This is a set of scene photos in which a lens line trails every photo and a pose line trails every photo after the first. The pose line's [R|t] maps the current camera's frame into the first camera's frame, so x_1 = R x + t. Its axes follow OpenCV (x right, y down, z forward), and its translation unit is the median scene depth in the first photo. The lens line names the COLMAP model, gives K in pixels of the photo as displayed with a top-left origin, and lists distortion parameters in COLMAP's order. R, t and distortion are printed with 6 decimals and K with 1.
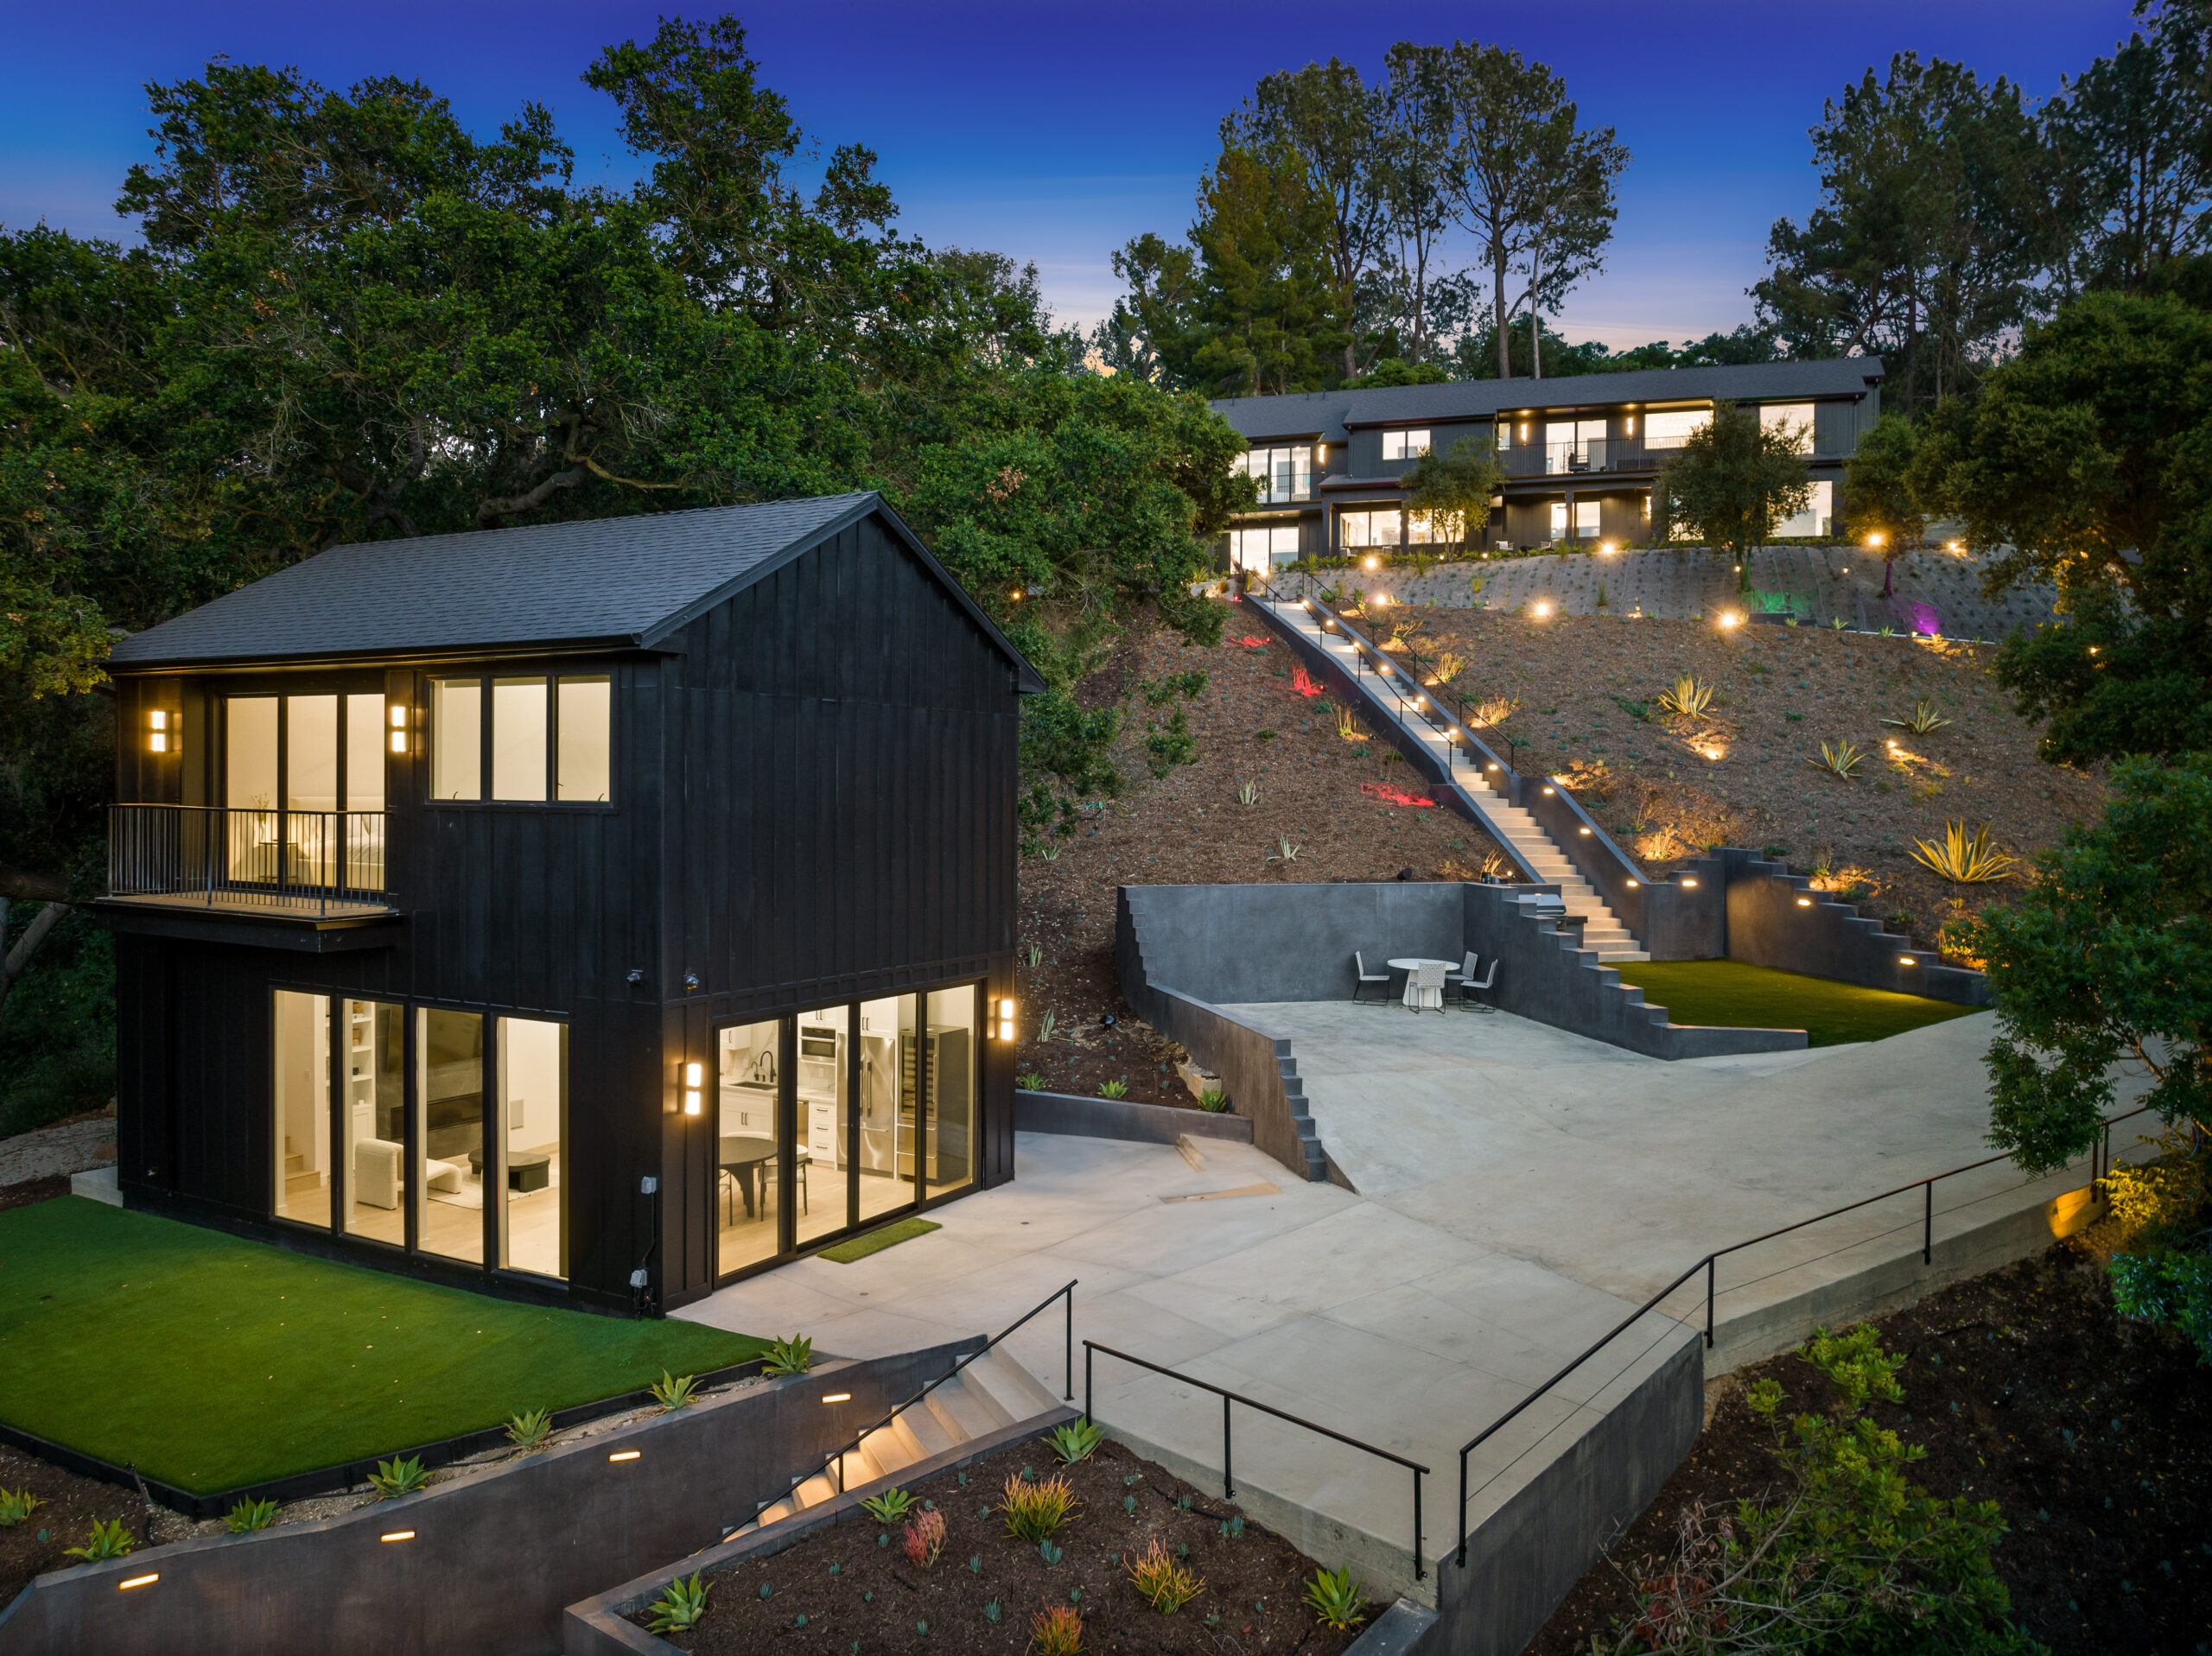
lens RADIAL K [[1579.0, 0, 1108.0], [0, 1579.0, 814.4], [0, 0, 1]] dist [-0.035976, 0.007906]
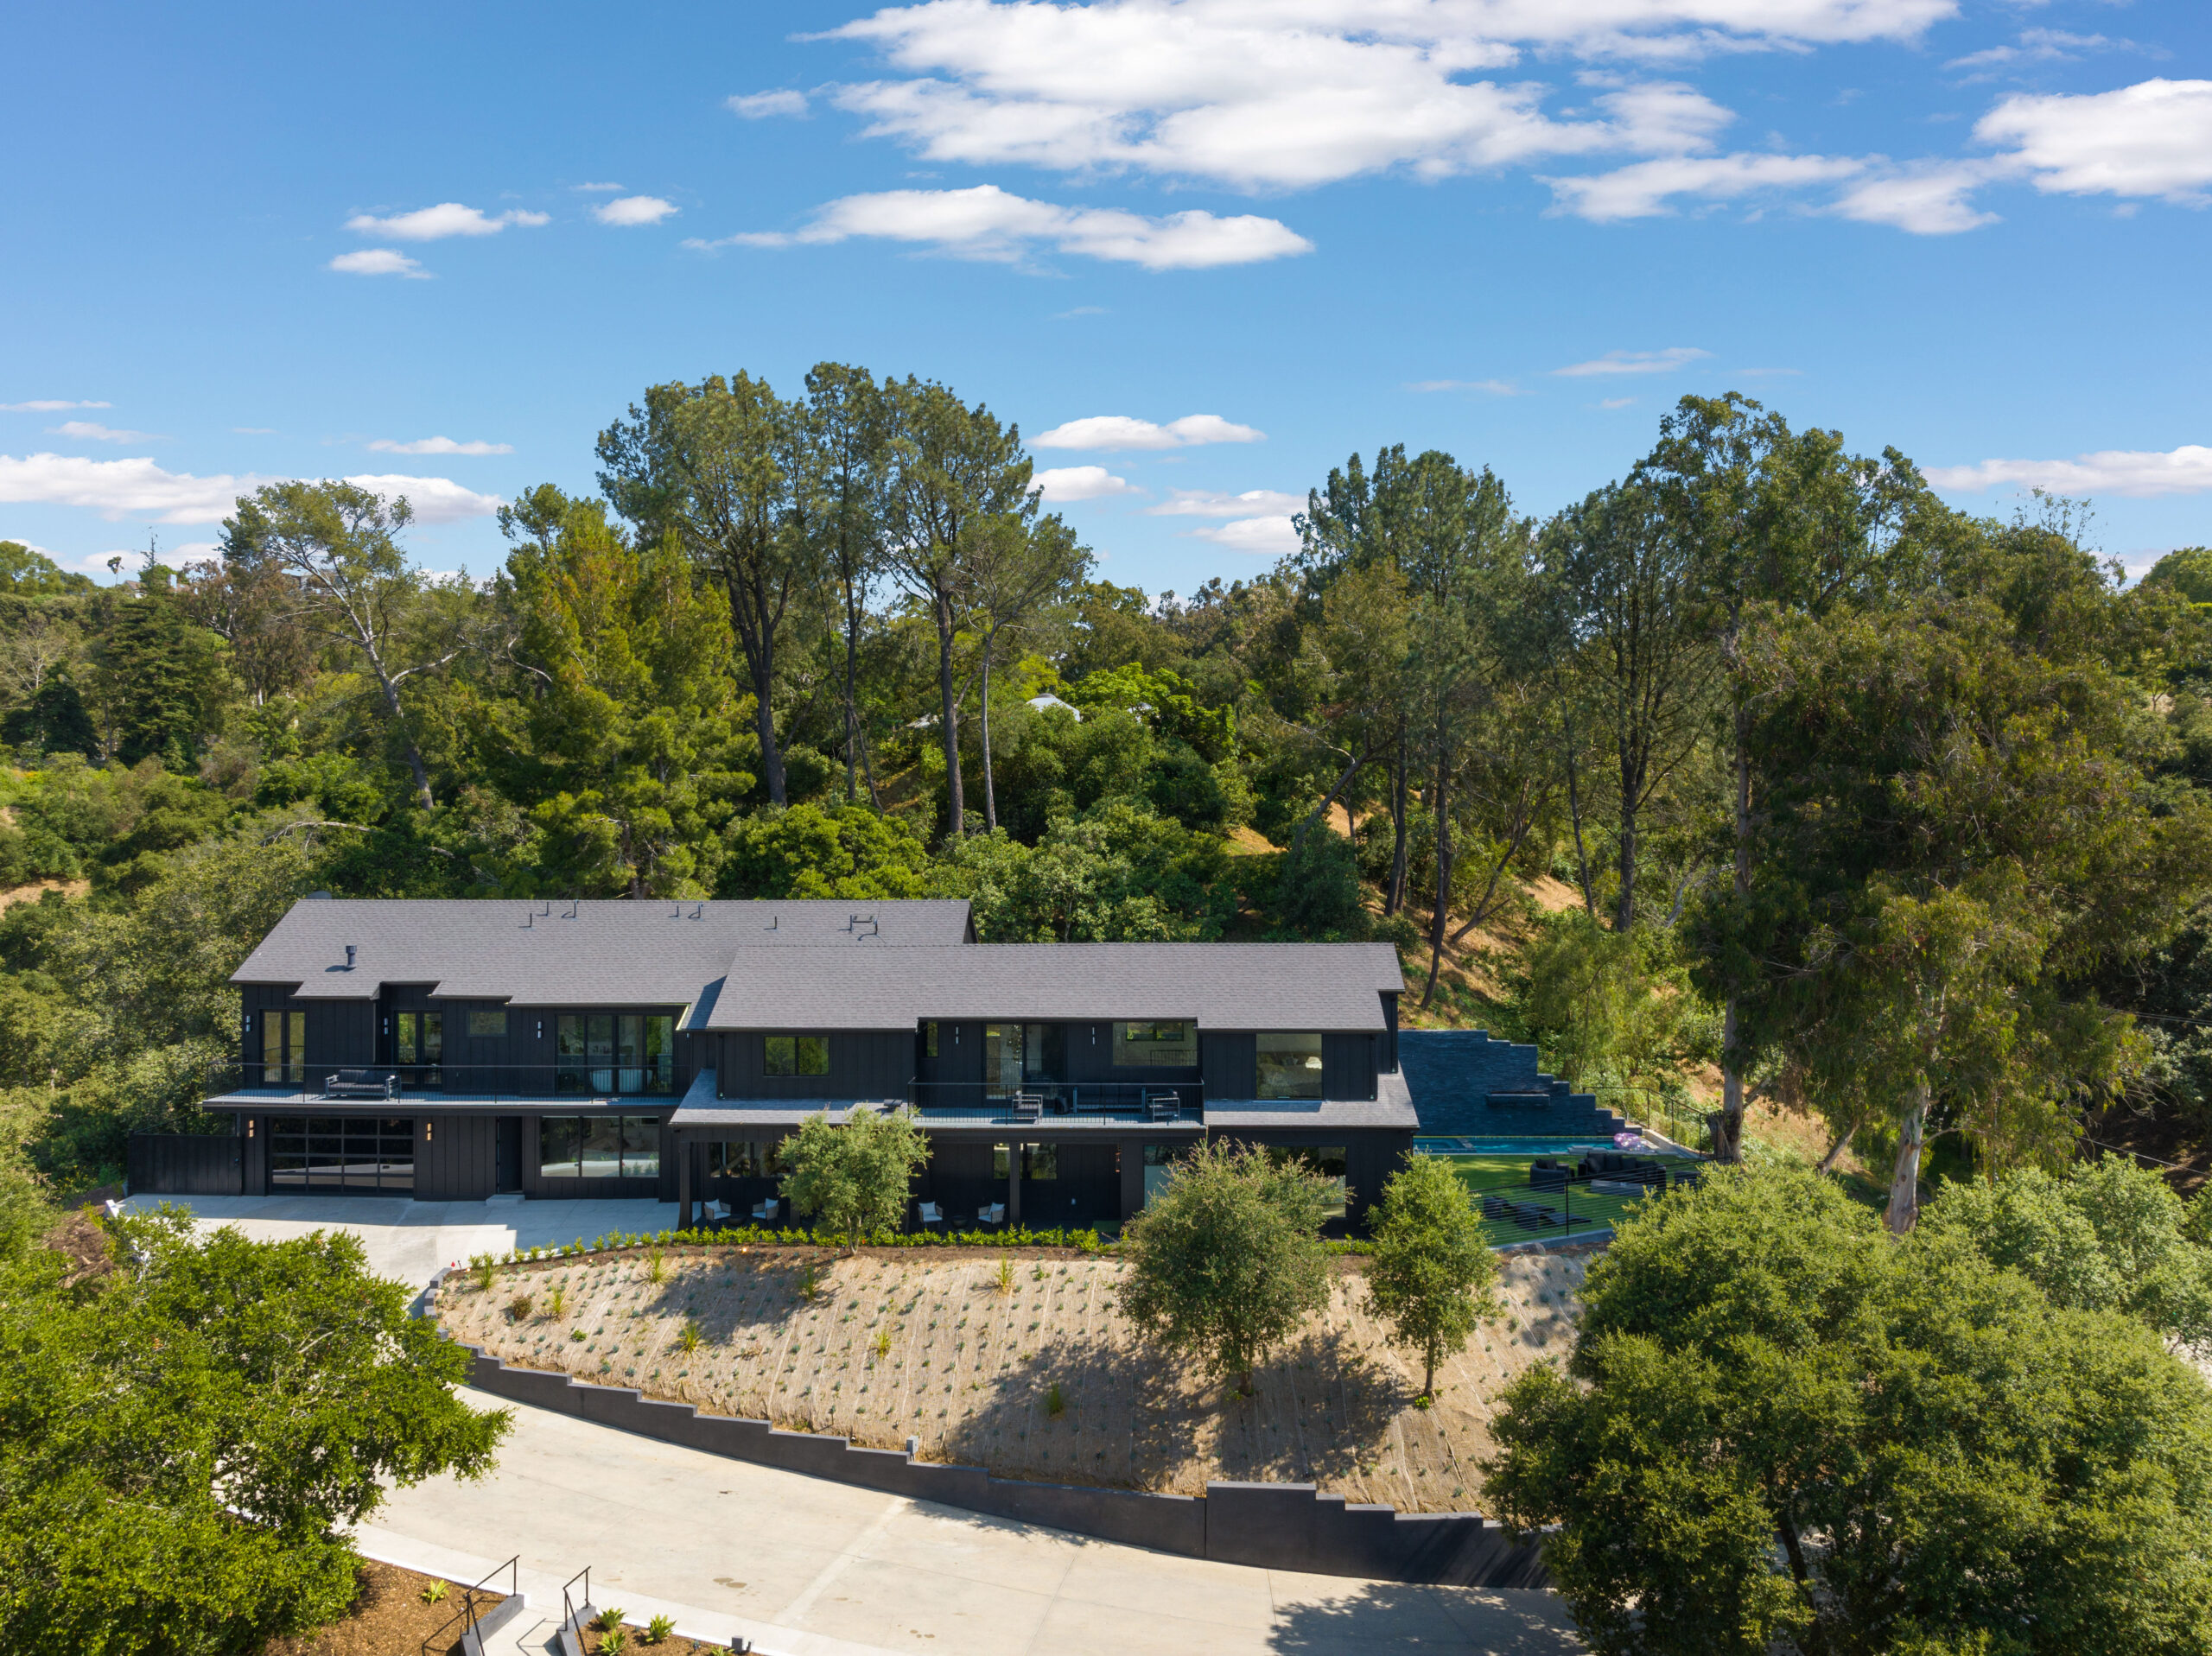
lens RADIAL K [[1555.0, 0, 1104.8], [0, 1555.0, 824.4], [0, 0, 1]] dist [-0.036915, 0.003178]
pose [[0.951439, -0.009179, 0.307701, 0.112924], [0.019853, 0.999304, -0.031579, -0.334641], [-0.307197, 0.036154, 0.950959, 0.294184]]
